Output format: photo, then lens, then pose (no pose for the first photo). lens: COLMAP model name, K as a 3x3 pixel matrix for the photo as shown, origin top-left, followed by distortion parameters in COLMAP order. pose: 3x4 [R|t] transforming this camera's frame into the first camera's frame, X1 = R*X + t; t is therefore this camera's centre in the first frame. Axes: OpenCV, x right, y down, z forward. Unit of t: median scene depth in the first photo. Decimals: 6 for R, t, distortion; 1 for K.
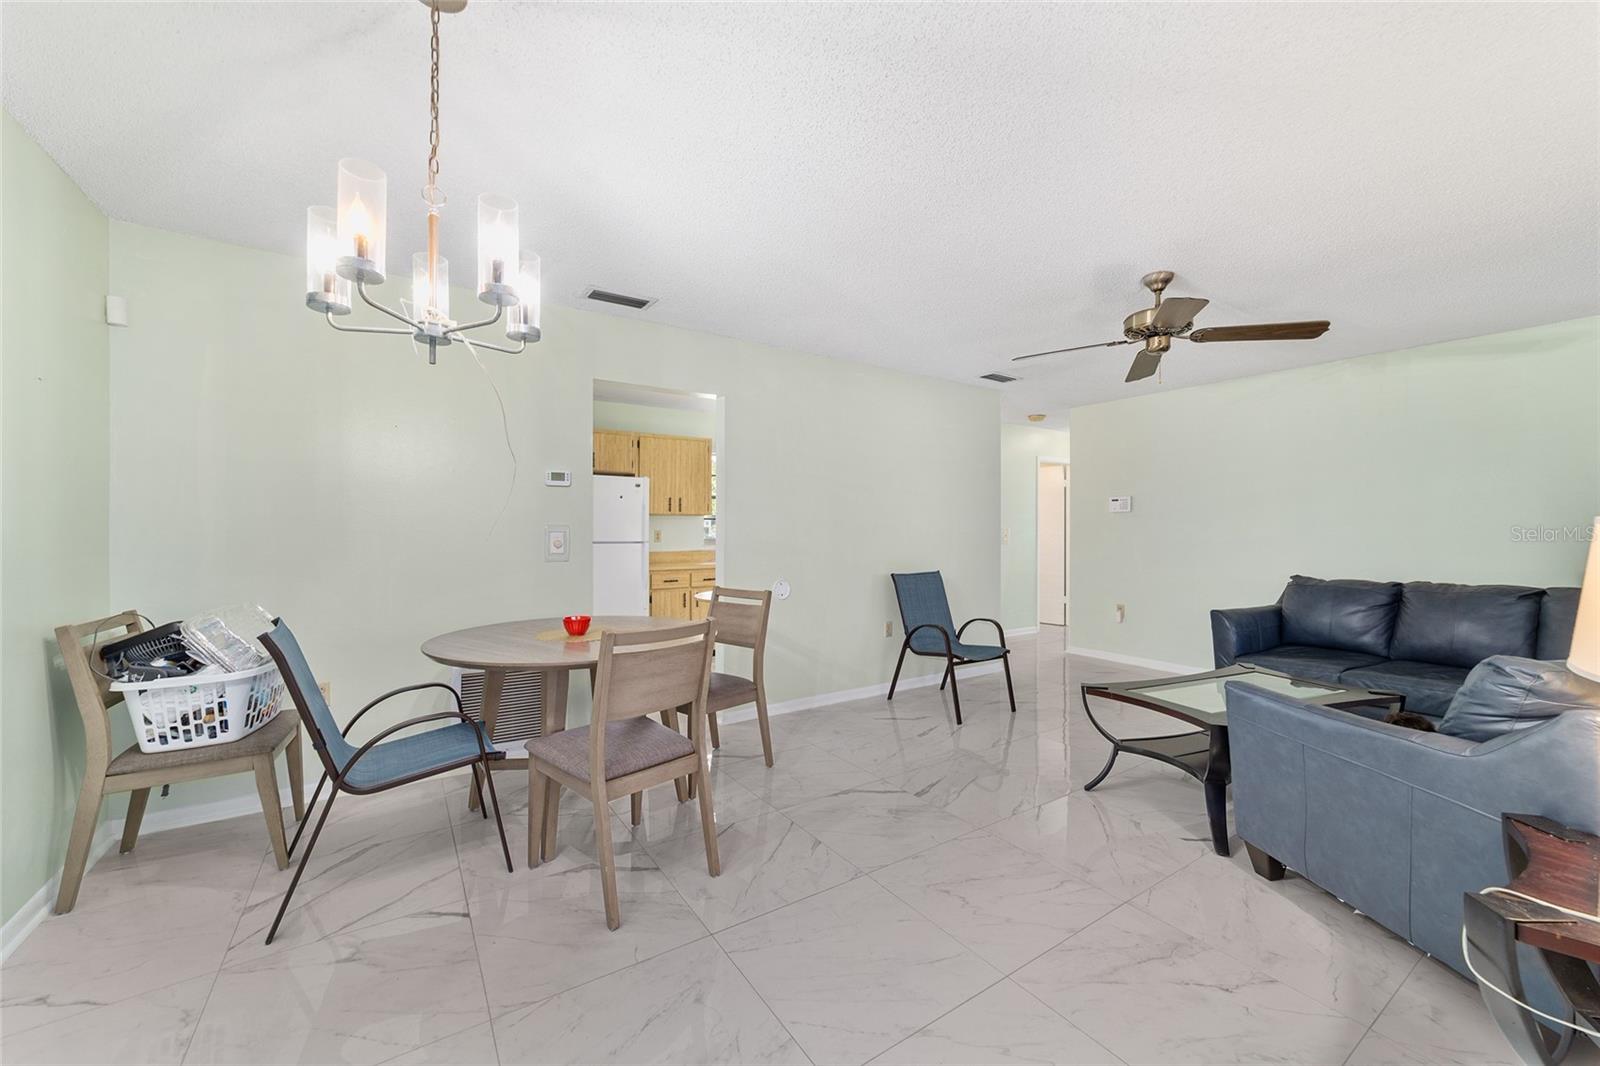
lens RADIAL K [[619.6, 0, 801.7], [0, 619.6, 529.3], [0, 0, 1]] dist [-0.009570, 0.004065]
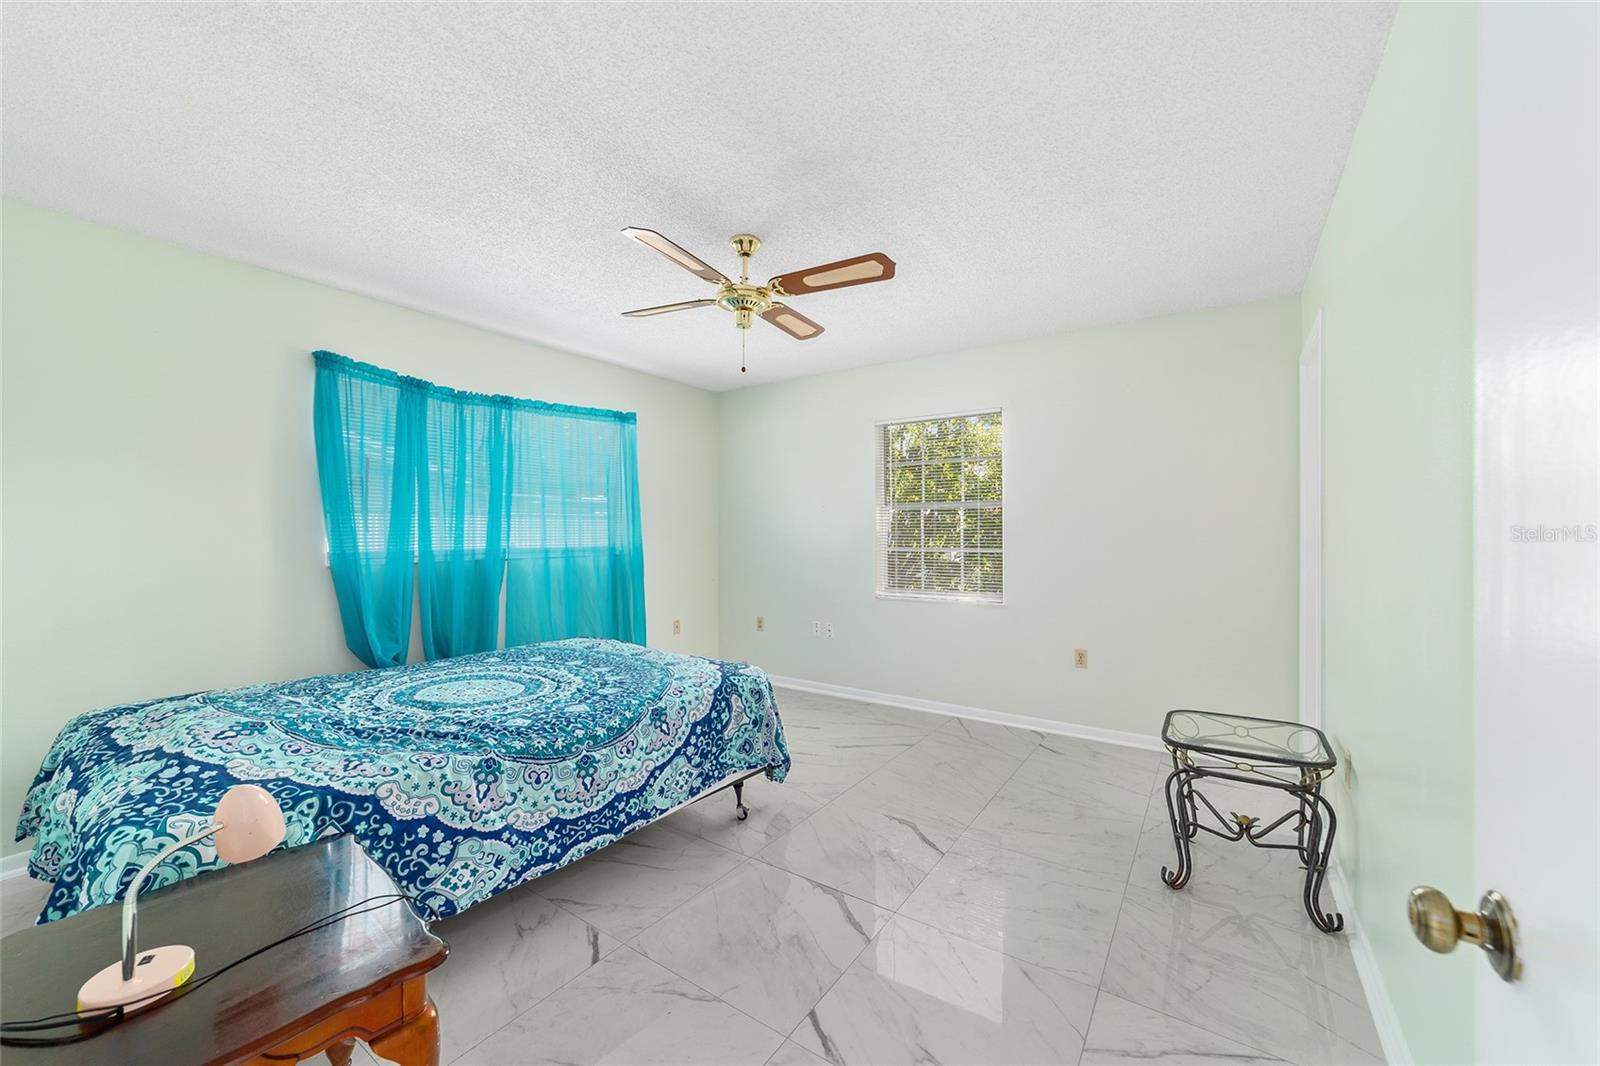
lens RADIAL K [[619.6, 0, 798.7], [0, 619.6, 532.4], [0, 0, 1]] dist [-0.009570, 0.004065]
pose [[0.364123, 0.000248, -0.931351, 0.640636], [0.003743, 0.999992, 0.001729, -0.002642], [0.931343, -0.004115, 0.364119, 0.390302]]
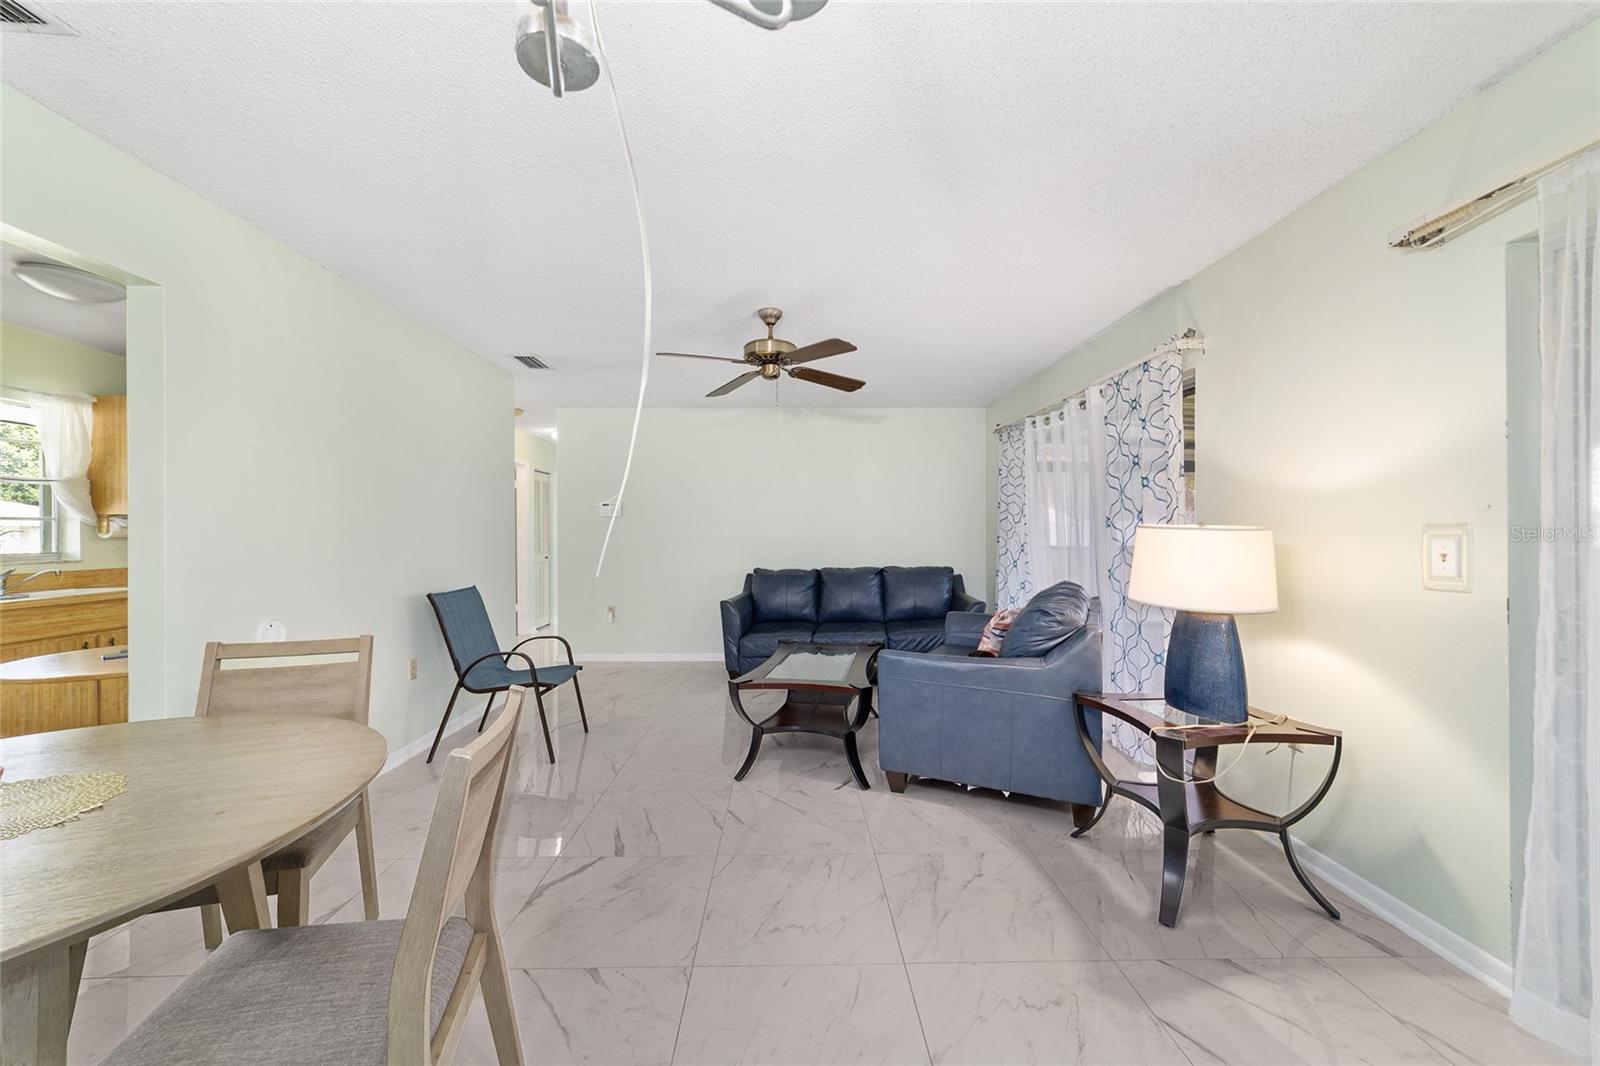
lens RADIAL K [[619.6, 0, 796.6], [0, 619.6, 532.3], [0, 0, 1]] dist [-0.009570, 0.004065]
pose [[0.540017, -0.003212, 0.841648, -0.277742], [0.004812, 0.999988, 0.000729, -0.001016], [-0.841640, 0.003657, 0.540026, 0.257298]]
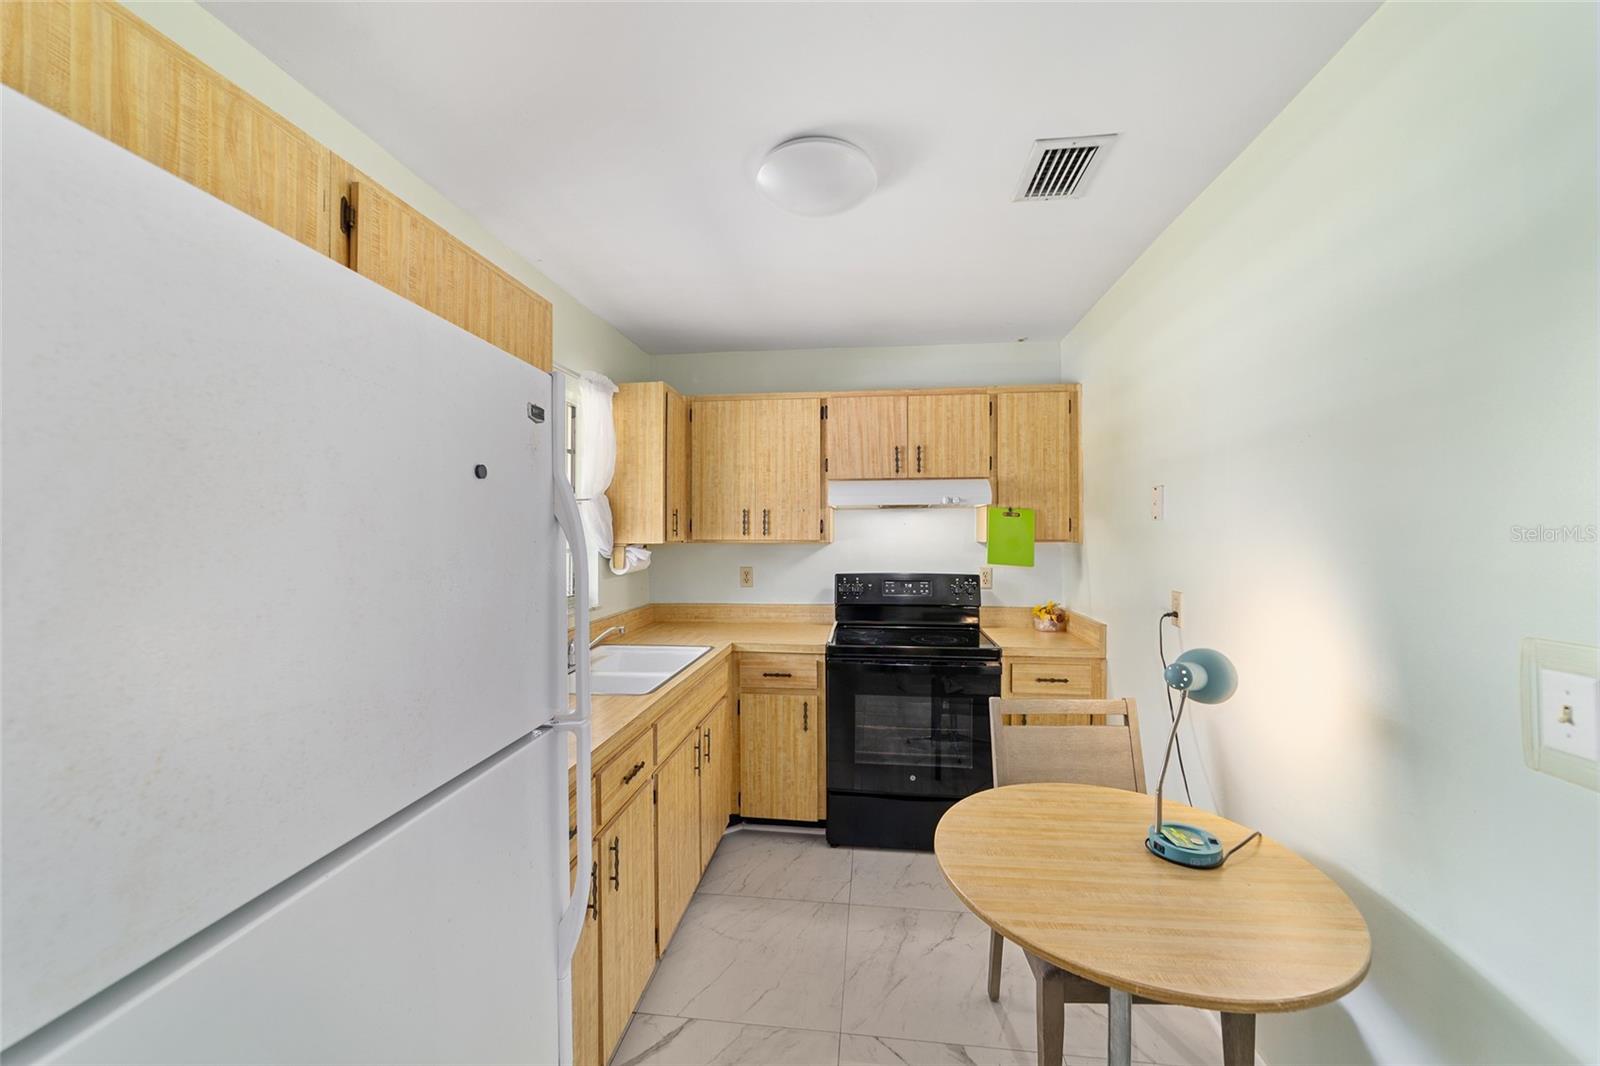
lens RADIAL K [[619.6, 0, 794.3], [0, 619.6, 528.7], [0, 0, 1]] dist [-0.009570, 0.004065]
pose [[0.658541, 0.000911, 0.752544, -0.469441], [0.003403, 0.999985, -0.004189, -0.049003], [-0.752537, 0.005319, 0.658529, 1.106336]]
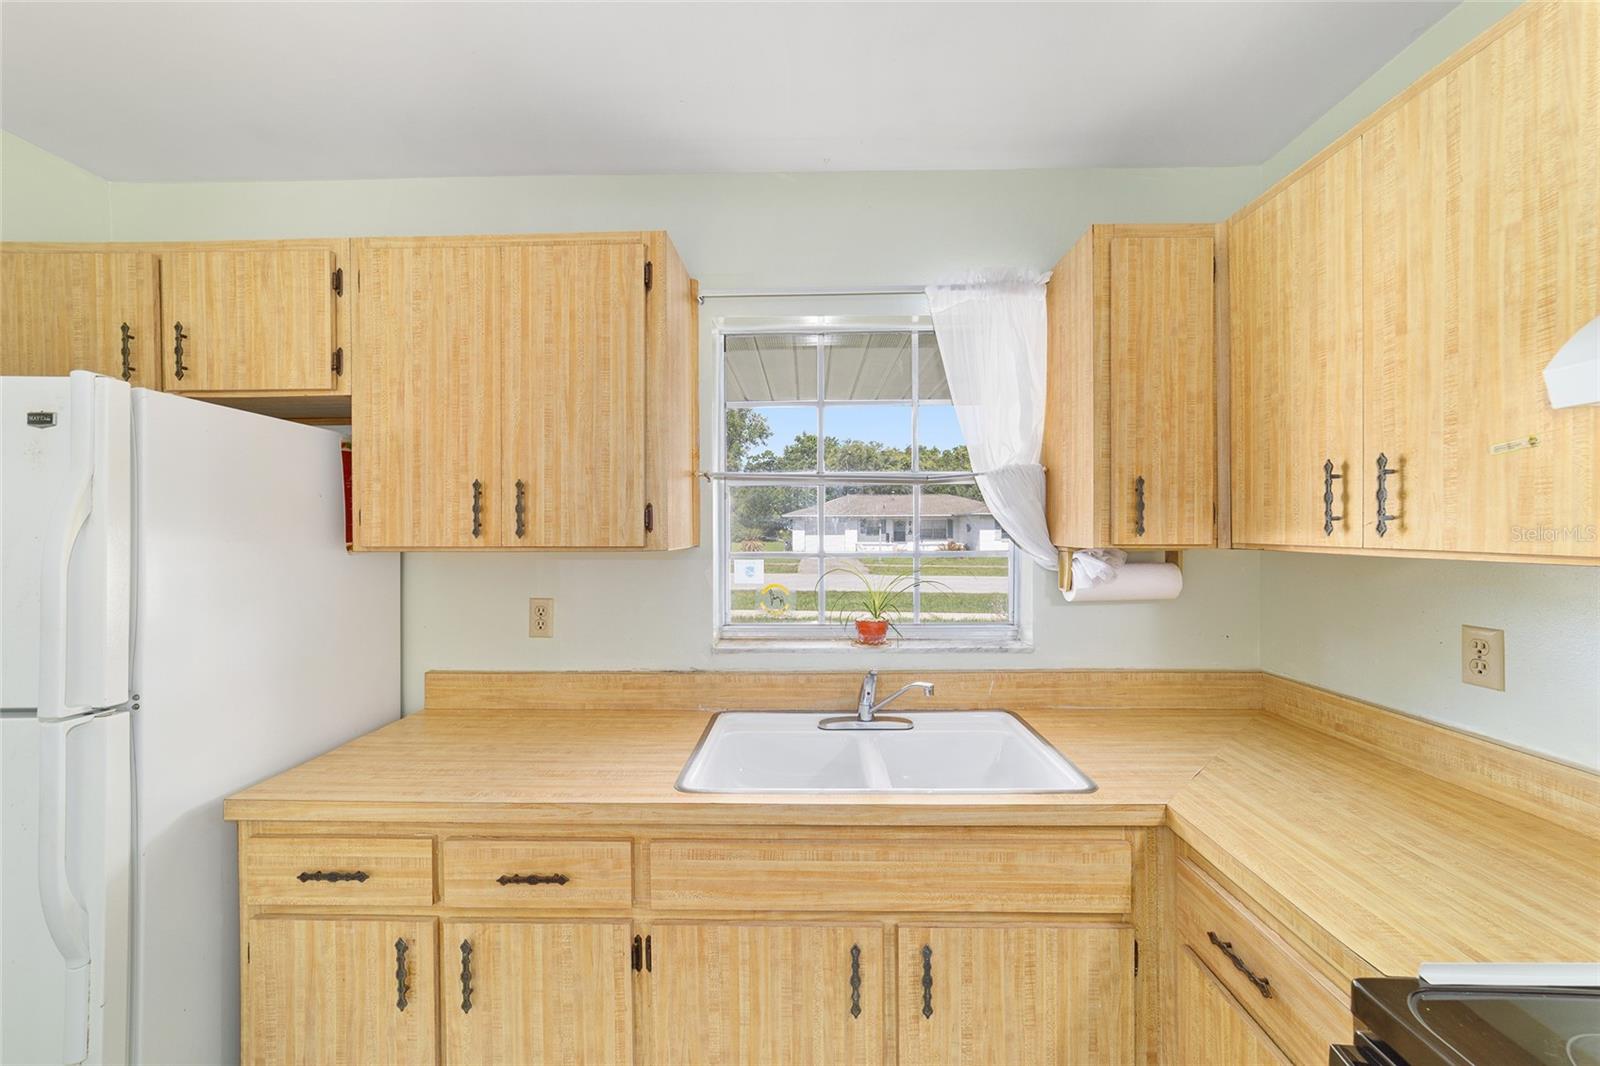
lens RADIAL K [[619.6, 0, 784.5], [0, 619.6, 532.5], [0, 0, 1]] dist [-0.009570, 0.004065]
pose [[0.817947, -0.001200, -0.575293, 0.049106], [0.004709, 0.999978, 0.004610, -0.047035], [0.575275, -0.006480, 0.817935, 1.304127]]
